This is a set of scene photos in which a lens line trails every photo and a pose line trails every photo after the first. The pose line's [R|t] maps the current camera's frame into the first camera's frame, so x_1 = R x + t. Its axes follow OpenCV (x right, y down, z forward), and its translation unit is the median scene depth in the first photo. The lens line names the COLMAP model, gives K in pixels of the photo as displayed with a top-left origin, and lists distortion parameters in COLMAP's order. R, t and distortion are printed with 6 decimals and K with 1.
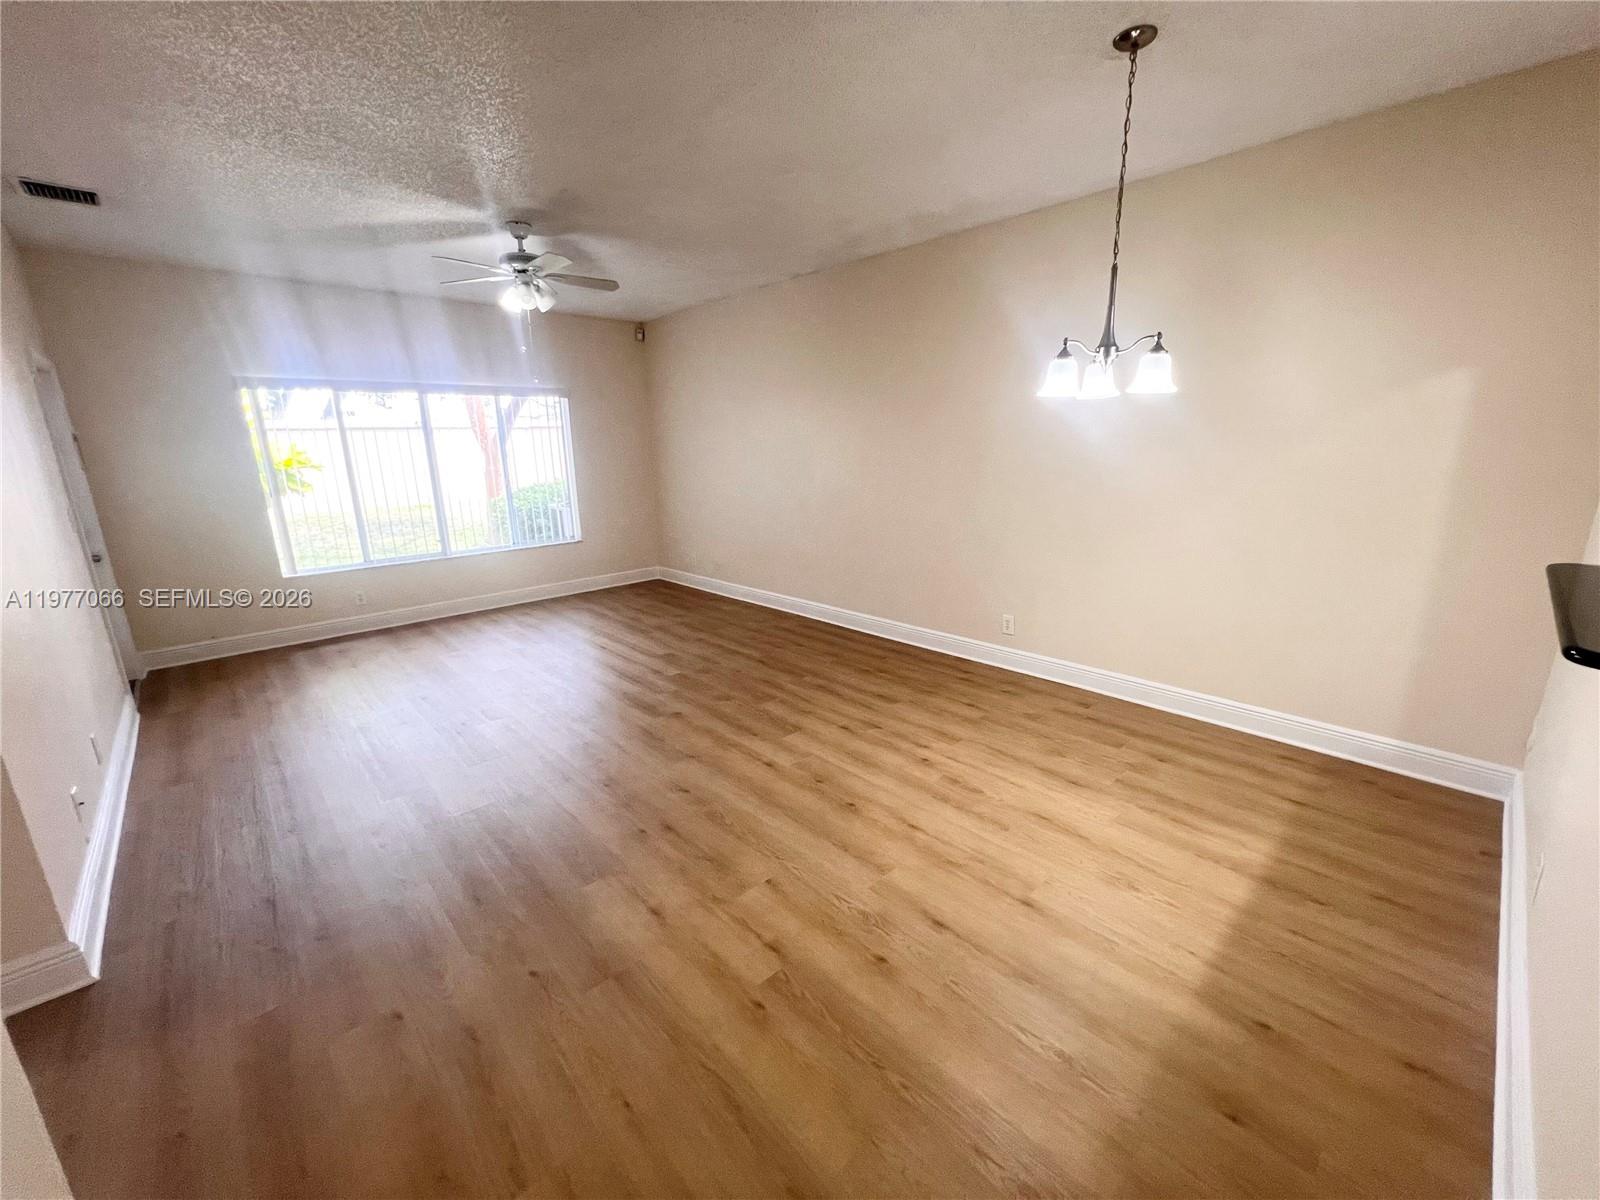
lens RADIAL K [[634.8, 0, 803.4], [0, 634.8, 593.9], [0, 0, 1]] dist [-0.004516, 0.000078]
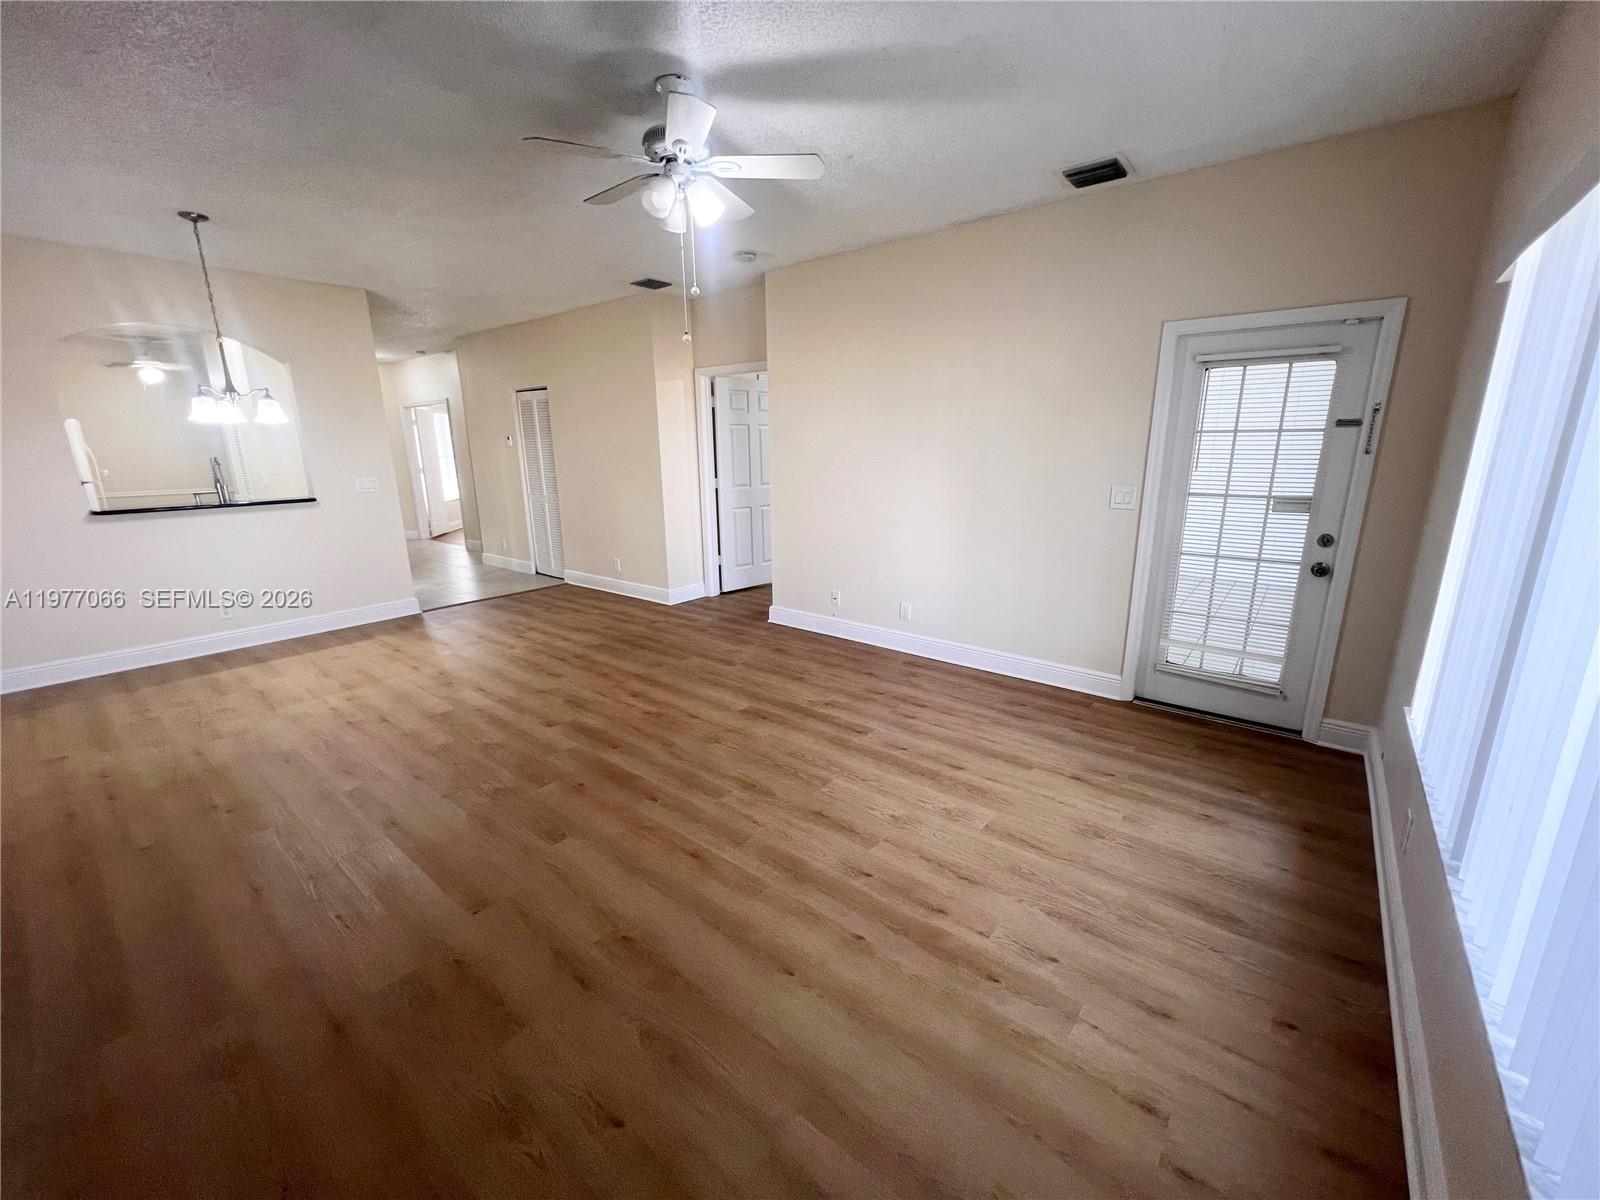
lens RADIAL K [[634.8, 0, 796.5], [0, 634.8, 603.0], [0, 0, 1]] dist [-0.004516, 0.000078]
pose [[-0.990800, 0.059171, -0.121714, -0.507962], [-0.004499, 0.884457, 0.466600, -0.462772], [0.135260, 0.462855, -0.876054, 1.991344]]
